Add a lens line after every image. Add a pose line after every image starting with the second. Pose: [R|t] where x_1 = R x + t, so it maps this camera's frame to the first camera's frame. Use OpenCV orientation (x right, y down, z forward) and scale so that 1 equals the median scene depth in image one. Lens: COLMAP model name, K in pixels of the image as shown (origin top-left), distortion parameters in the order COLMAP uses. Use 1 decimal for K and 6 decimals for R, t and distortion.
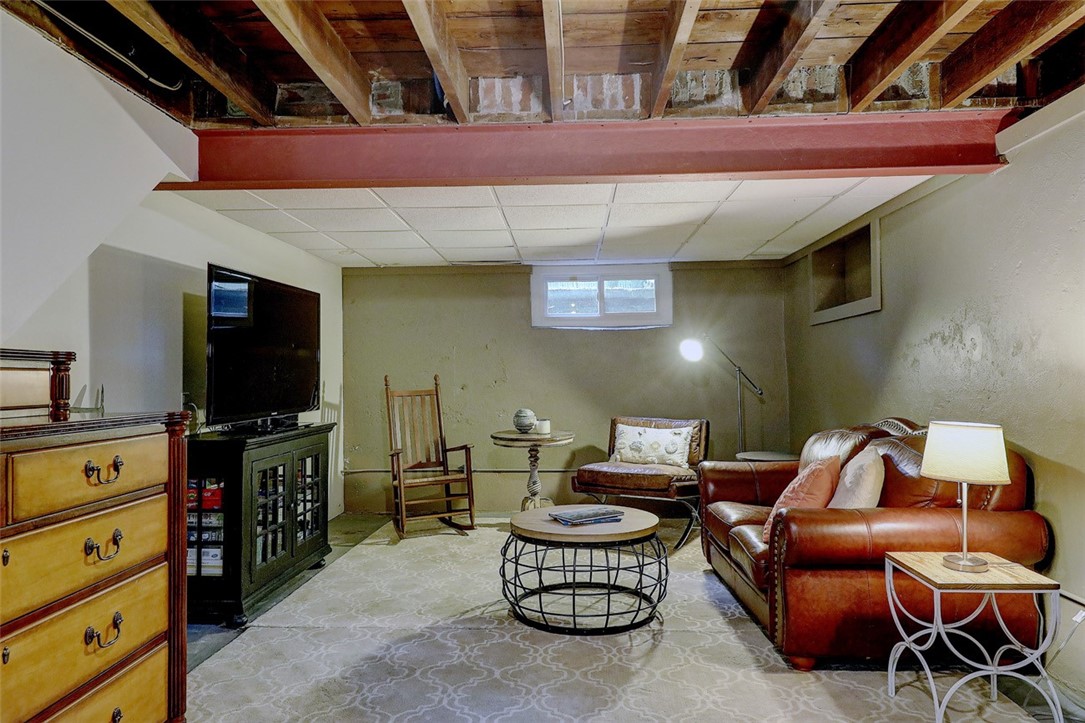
lens RADIAL K [[694.8, 0, 548.8], [0, 694.8, 360.5], [0, 0, 1]] dist [0.015065, -0.000601]
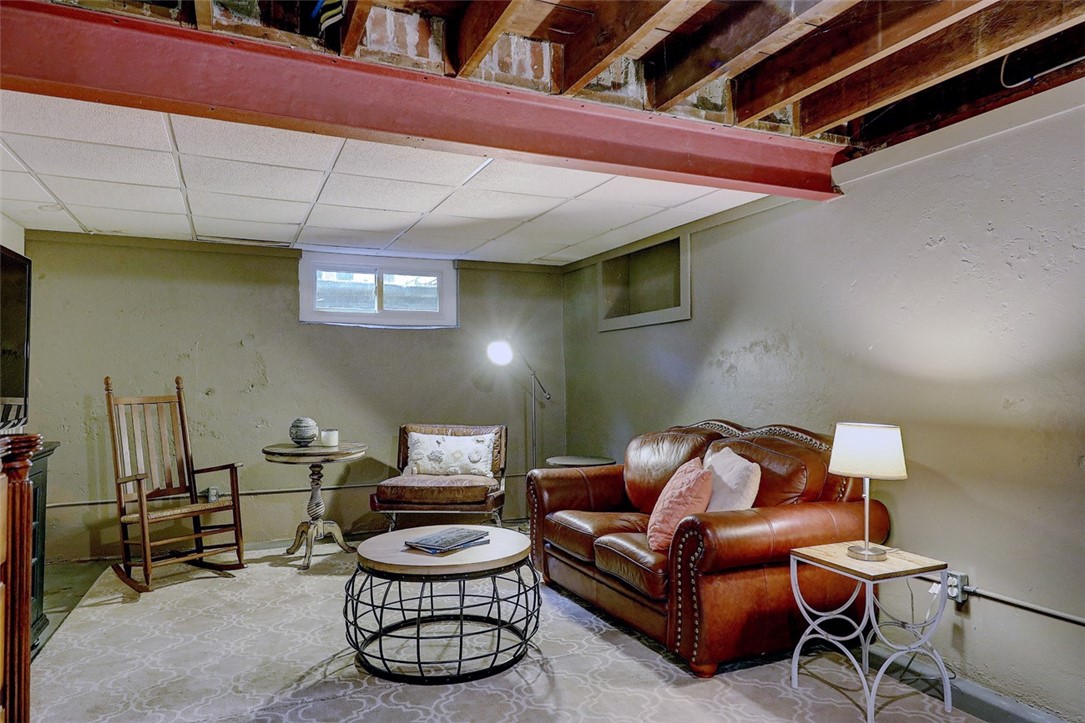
lens RADIAL K [[694.8, 0, 548.8], [0, 694.8, 360.5], [0, 0, 1]] dist [0.015065, -0.000601]
pose [[0.894721, 0.018495, 0.446243, -0.240889], [-0.015424, 0.999826, -0.010513, 0.006860], [-0.446360, 0.002523, 0.894850, 0.178301]]
